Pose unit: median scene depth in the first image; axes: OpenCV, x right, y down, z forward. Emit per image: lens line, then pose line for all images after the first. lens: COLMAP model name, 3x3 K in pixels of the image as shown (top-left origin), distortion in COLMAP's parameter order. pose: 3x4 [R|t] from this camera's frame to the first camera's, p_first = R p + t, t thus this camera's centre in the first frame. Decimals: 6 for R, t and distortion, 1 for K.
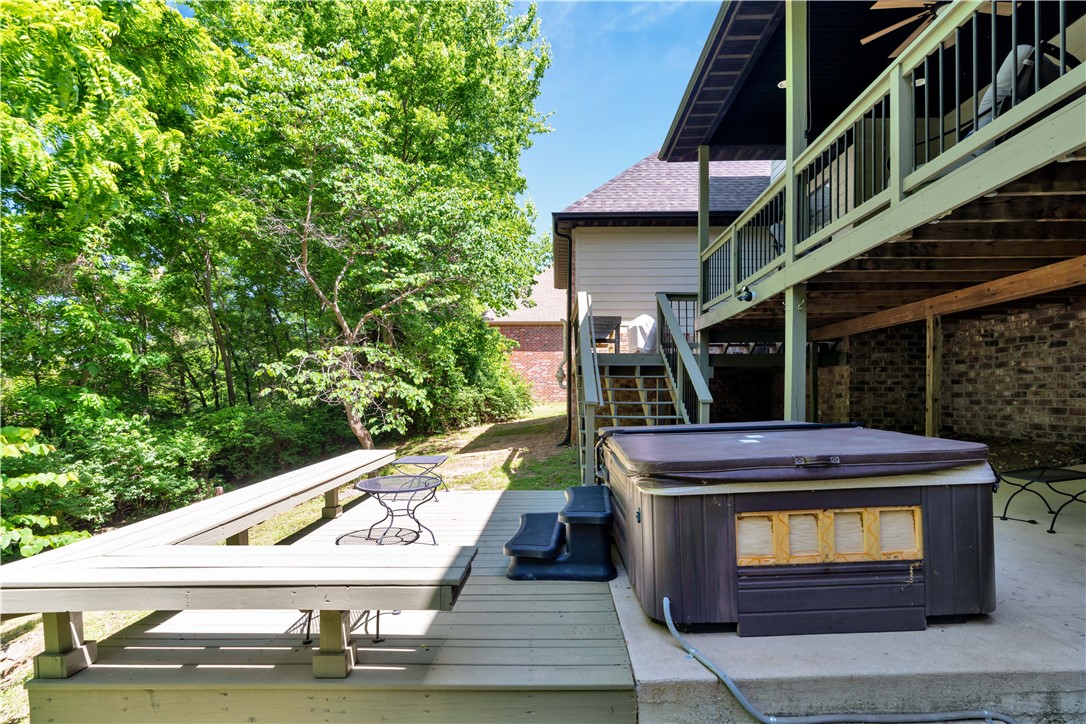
lens RADIAL K [[488.2, 0, 565.7], [0, 488.2, 398.7], [0, 0, 1]] dist [-0.011403, 0.003061]
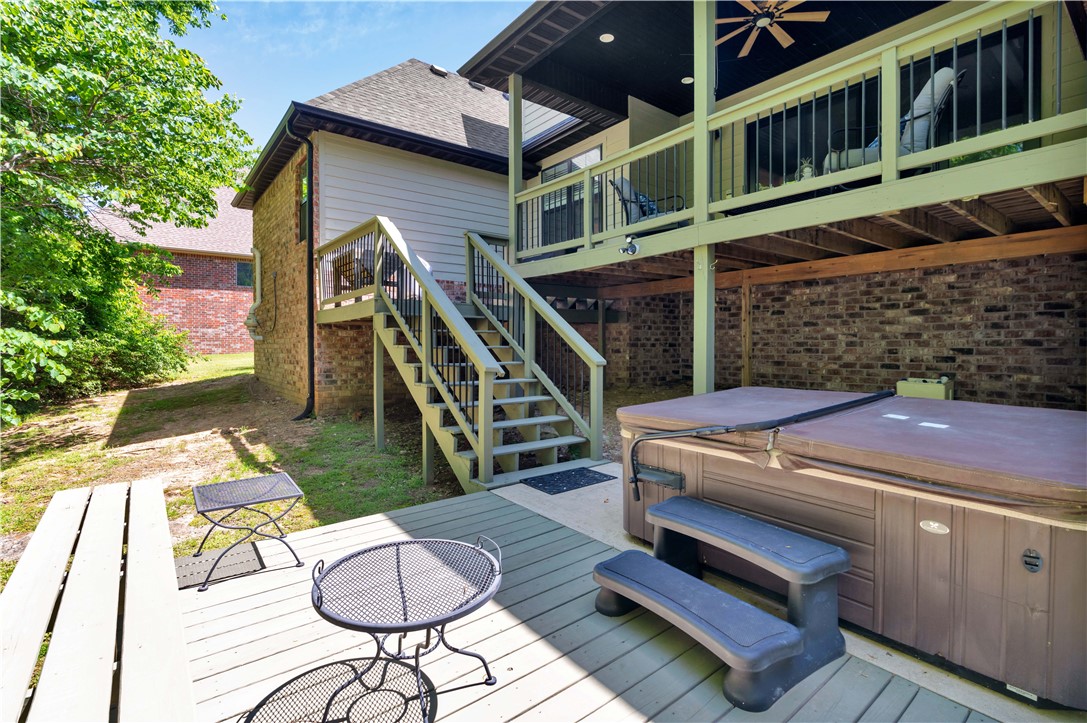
lens RADIAL K [[488.7, 0, 540.8], [0, 488.7, 352.5], [0, 0, 1]] dist [-0.011403, 0.003061]
pose [[0.792413, -0.010717, 0.609890, -0.268375], [0.003908, 0.999914, 0.012494, -0.020316], [-0.609972, -0.007517, 0.792387, 0.295487]]
